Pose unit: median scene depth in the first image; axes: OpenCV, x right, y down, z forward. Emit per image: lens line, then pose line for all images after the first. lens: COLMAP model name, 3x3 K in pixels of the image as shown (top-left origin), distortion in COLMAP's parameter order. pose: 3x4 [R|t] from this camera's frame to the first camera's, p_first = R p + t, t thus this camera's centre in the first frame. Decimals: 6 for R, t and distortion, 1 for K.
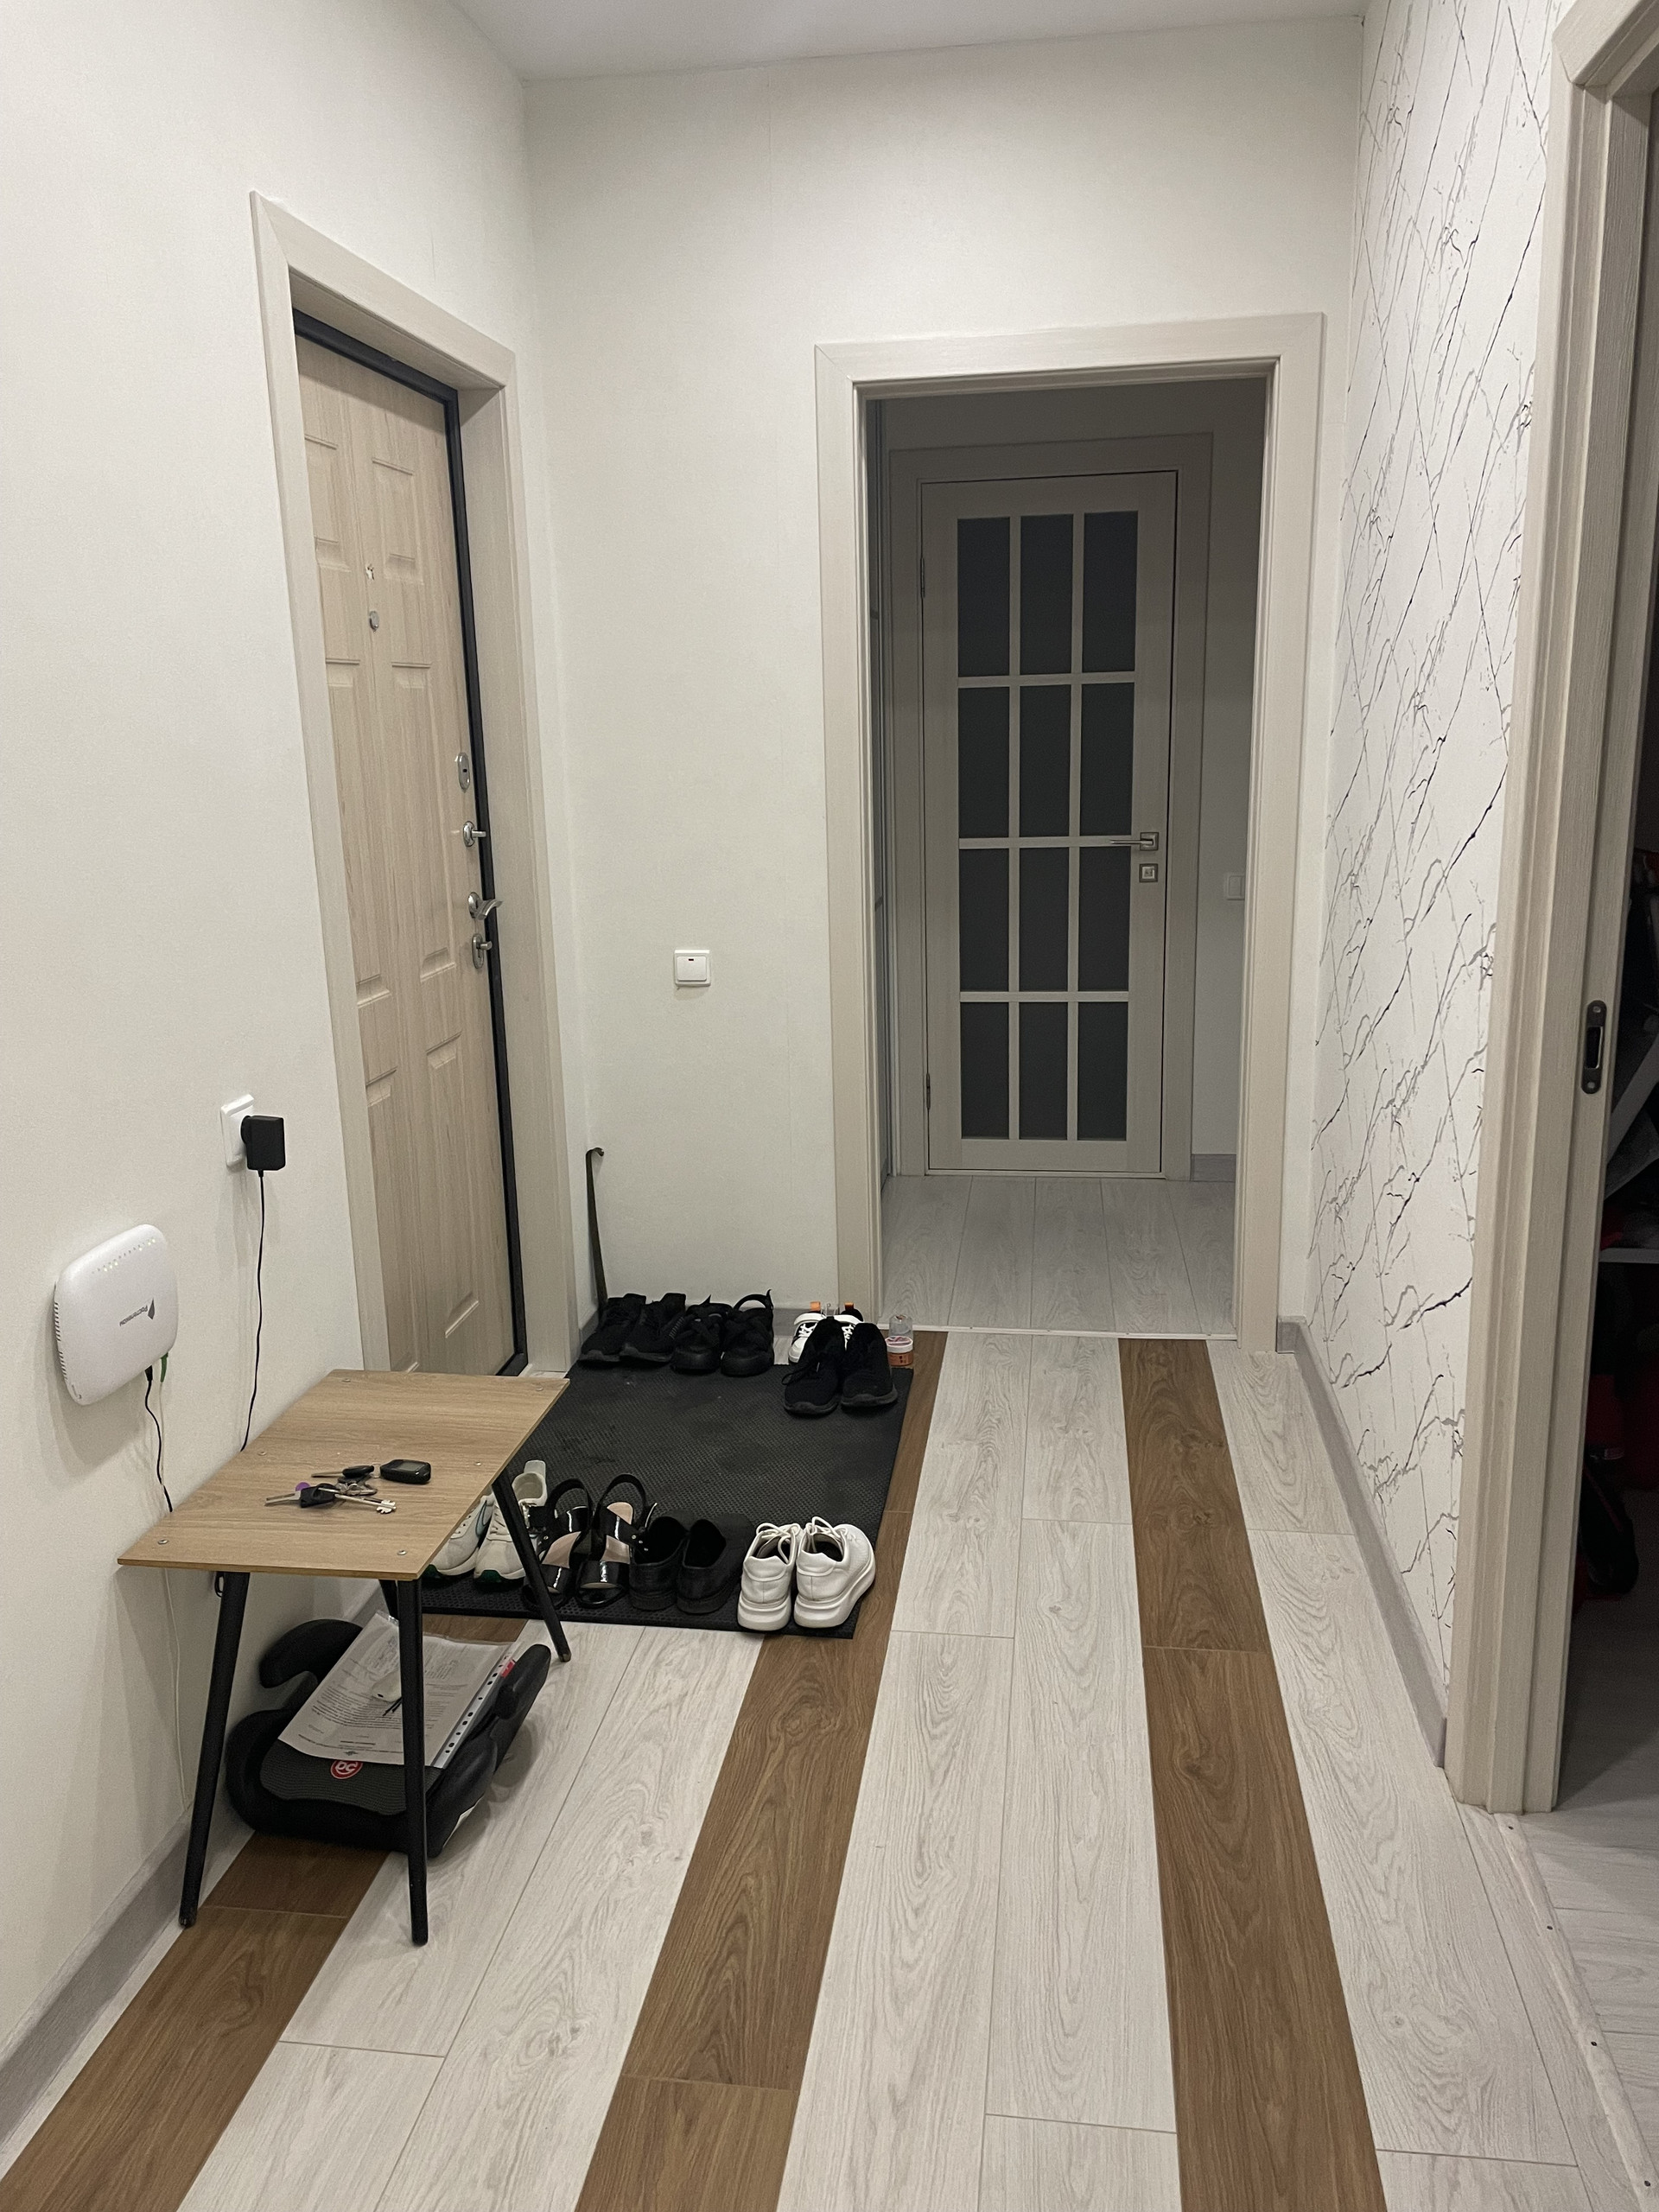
lens RADIAL K [[1681.0, 0, 818.9], [0, 1681.0, 1100.9], [0, 0, 1]] dist [-0.012717, -0.010842]
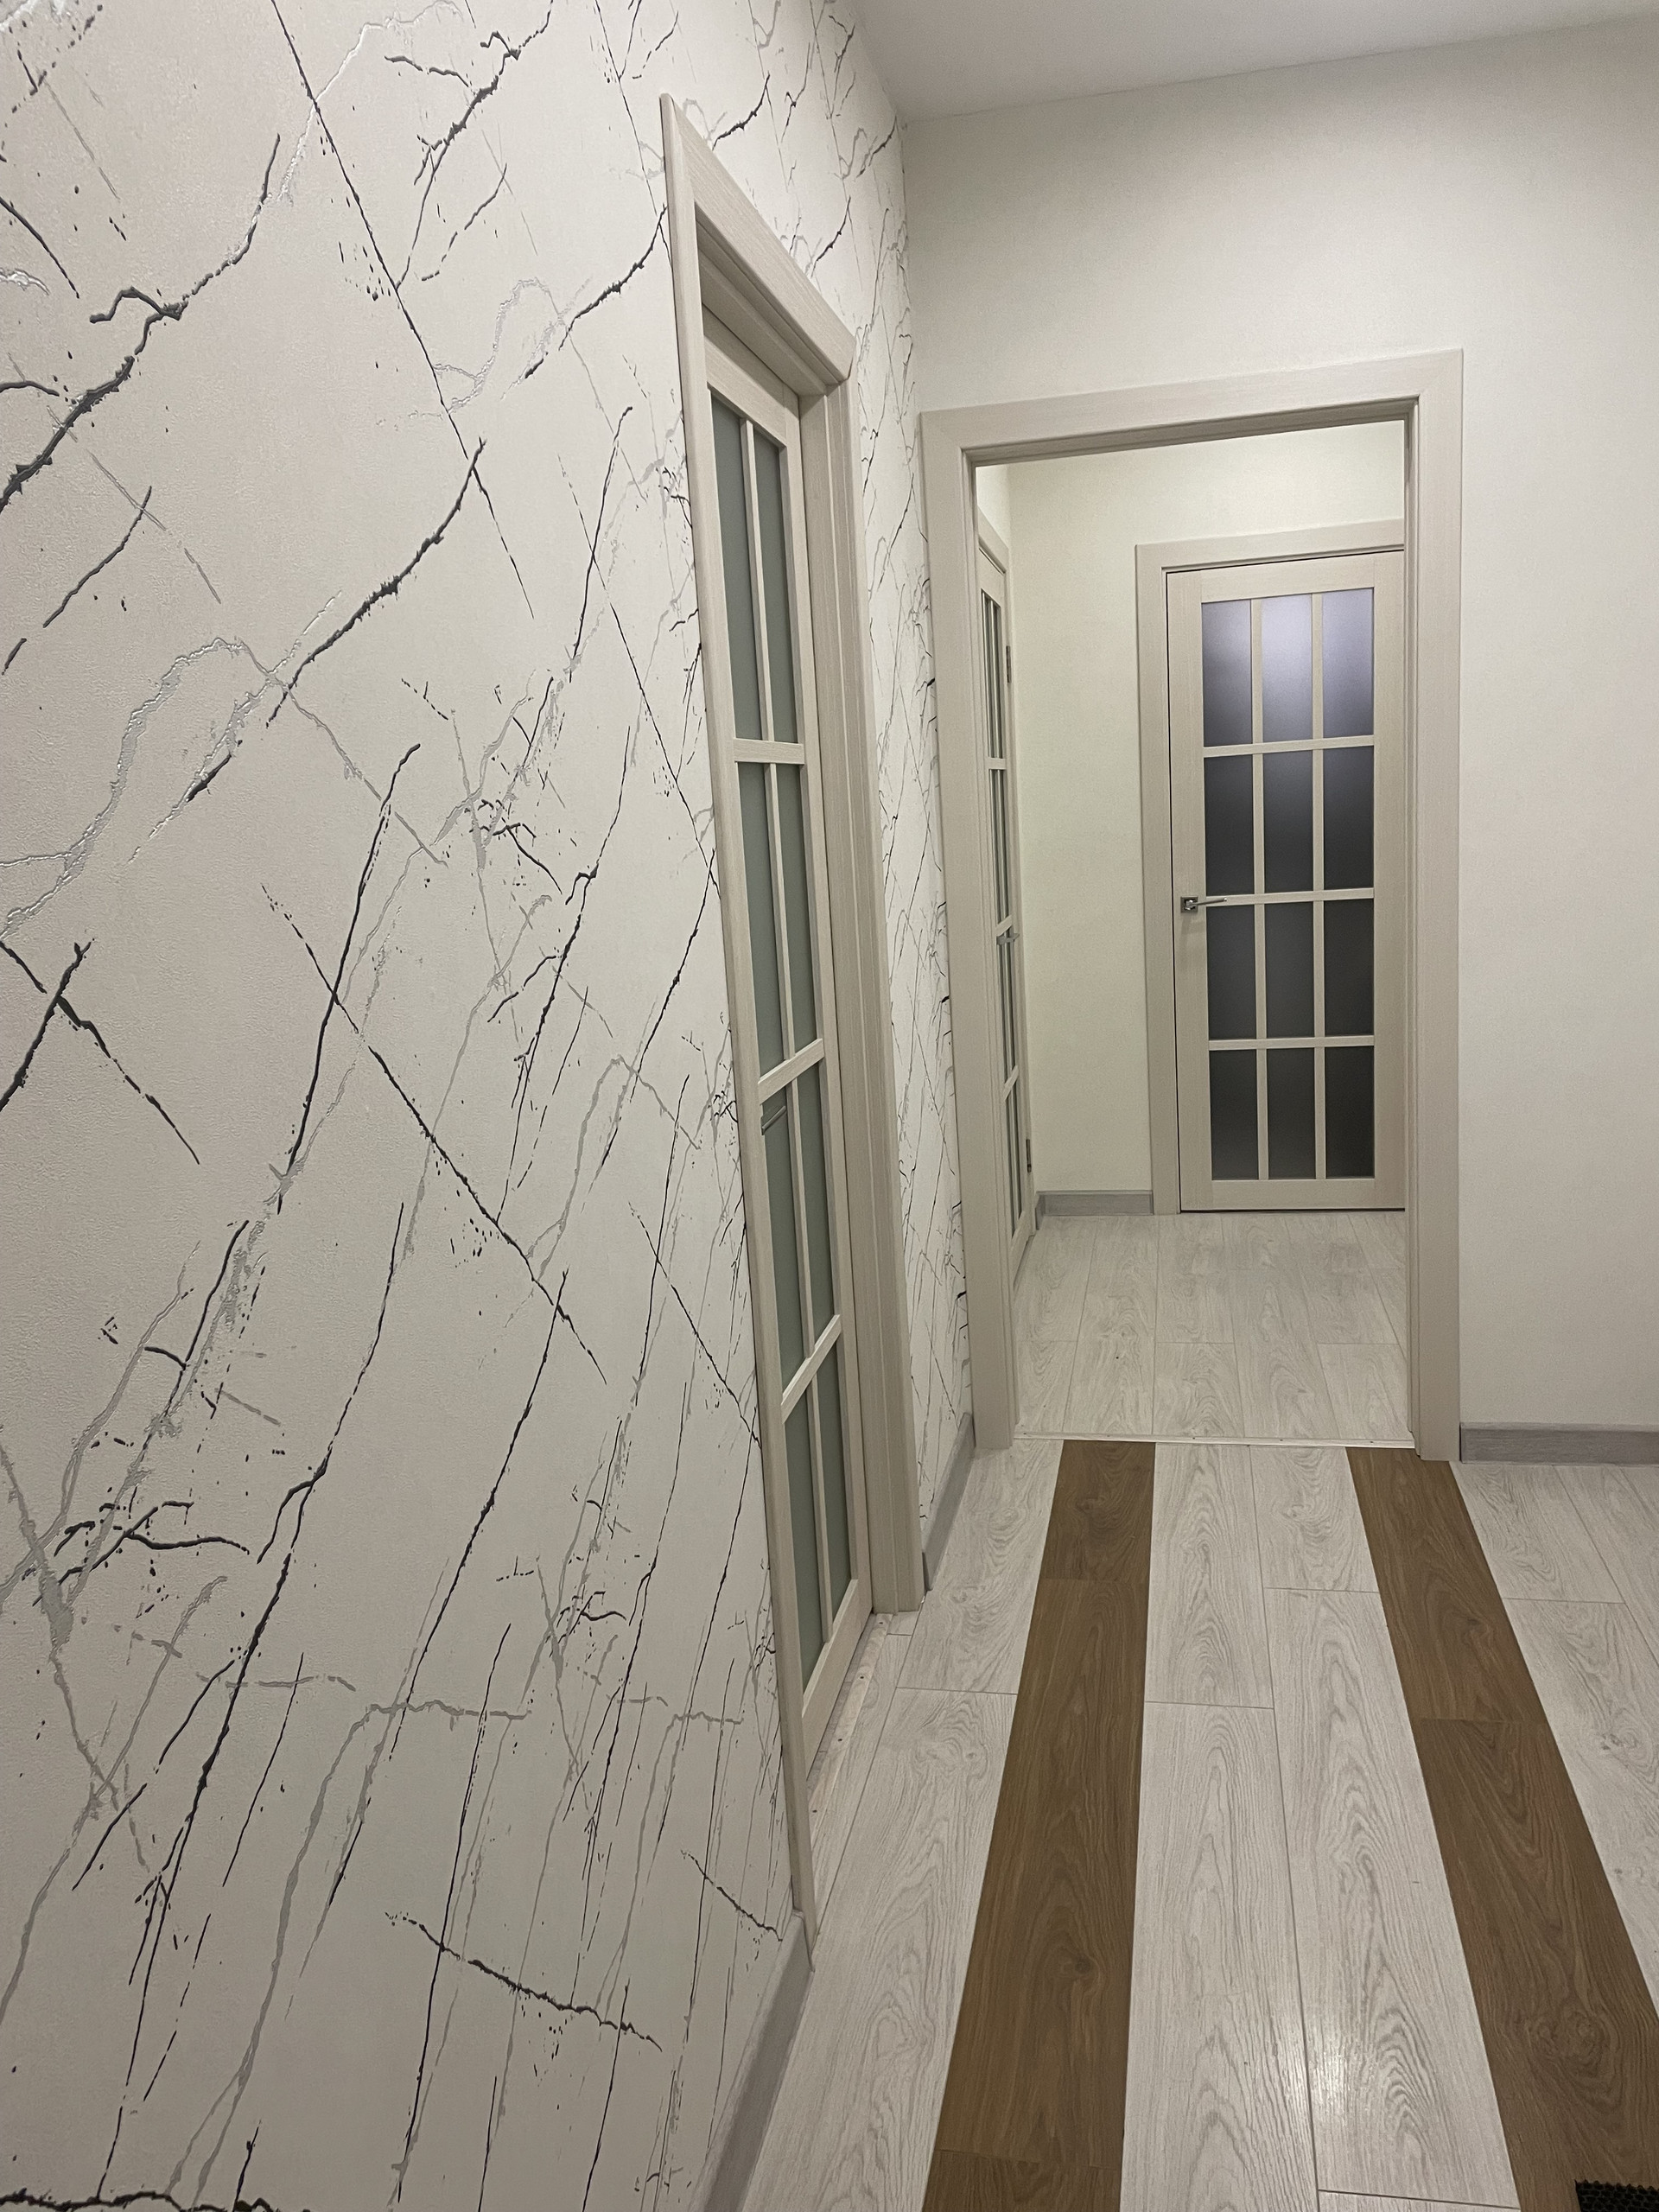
lens RADIAL K [[1681.0, 0, 832.0], [0, 1681.0, 1115.8], [0, 0, 1]] dist [-0.012717, -0.010842]
pose [[-0.993354, 0.086390, 0.076061, 0.265946], [0.109819, 0.909249, 0.401504, -0.406324], [-0.034472, 0.407188, -0.912694, 1.738005]]
